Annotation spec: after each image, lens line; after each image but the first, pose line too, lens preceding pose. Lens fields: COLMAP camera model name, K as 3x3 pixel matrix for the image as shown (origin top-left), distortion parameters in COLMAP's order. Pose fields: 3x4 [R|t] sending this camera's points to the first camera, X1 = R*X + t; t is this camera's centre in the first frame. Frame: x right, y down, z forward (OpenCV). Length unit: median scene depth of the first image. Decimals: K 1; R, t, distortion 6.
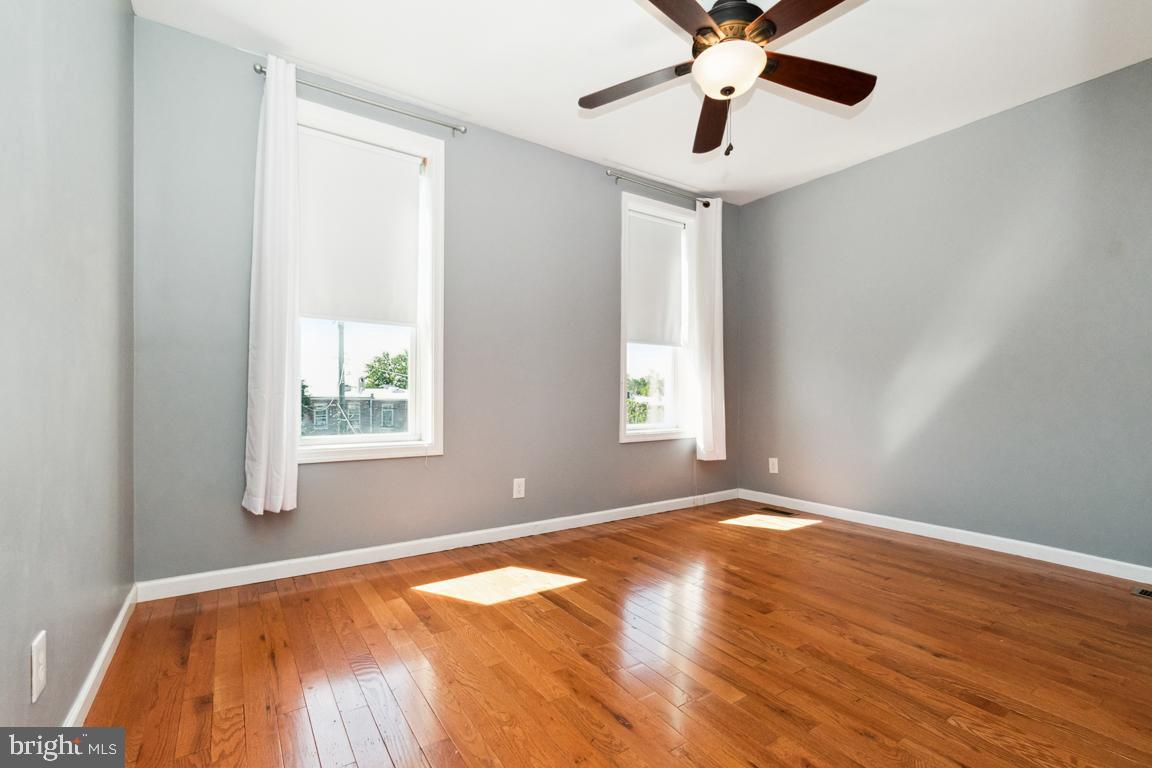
lens RADIAL K [[526.4, 0, 567.4], [0, 526.4, 387.3], [0, 0, 1]] dist [0.016735, -0.012005]
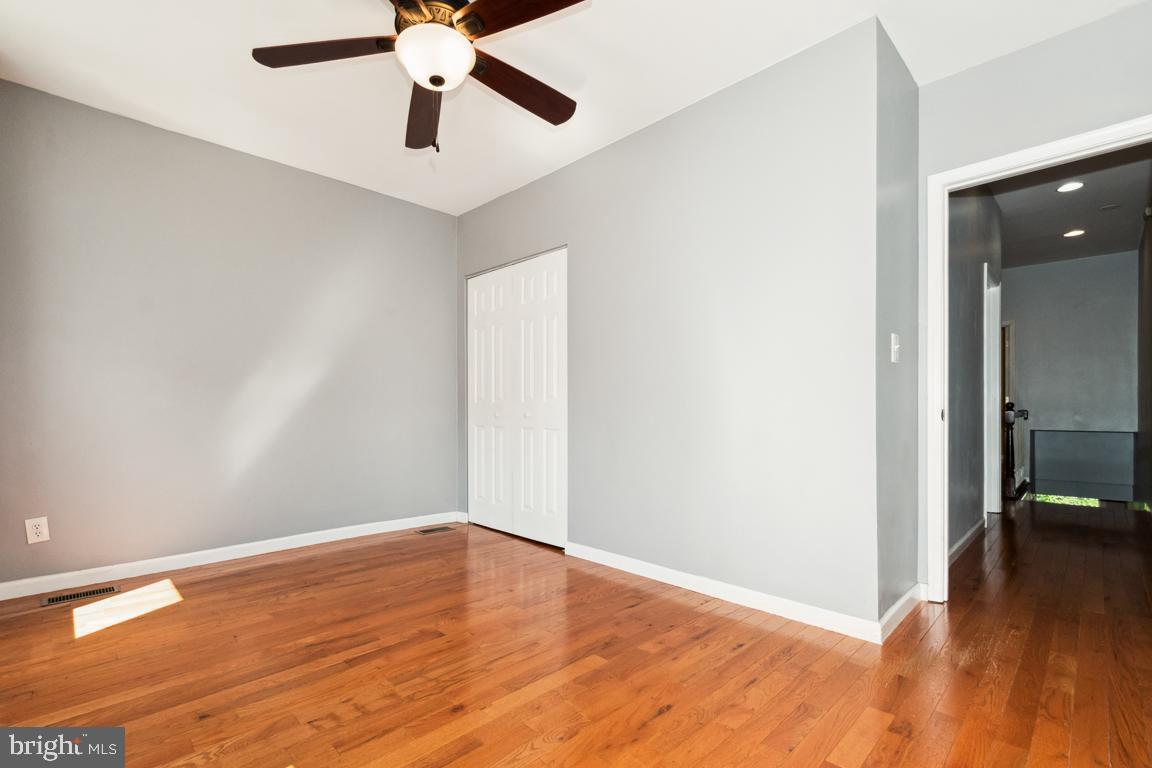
lens RADIAL K [[521.7, 0, 569.8], [0, 521.7, 402.1], [0, 0, 1]] dist [0.021693, -0.012959]
pose [[-0.198518, 0.004976, 0.980085, -0.531826], [-0.007699, 0.999948, -0.006636, -0.004039], [-0.980067, -0.008863, -0.198470, 0.800356]]
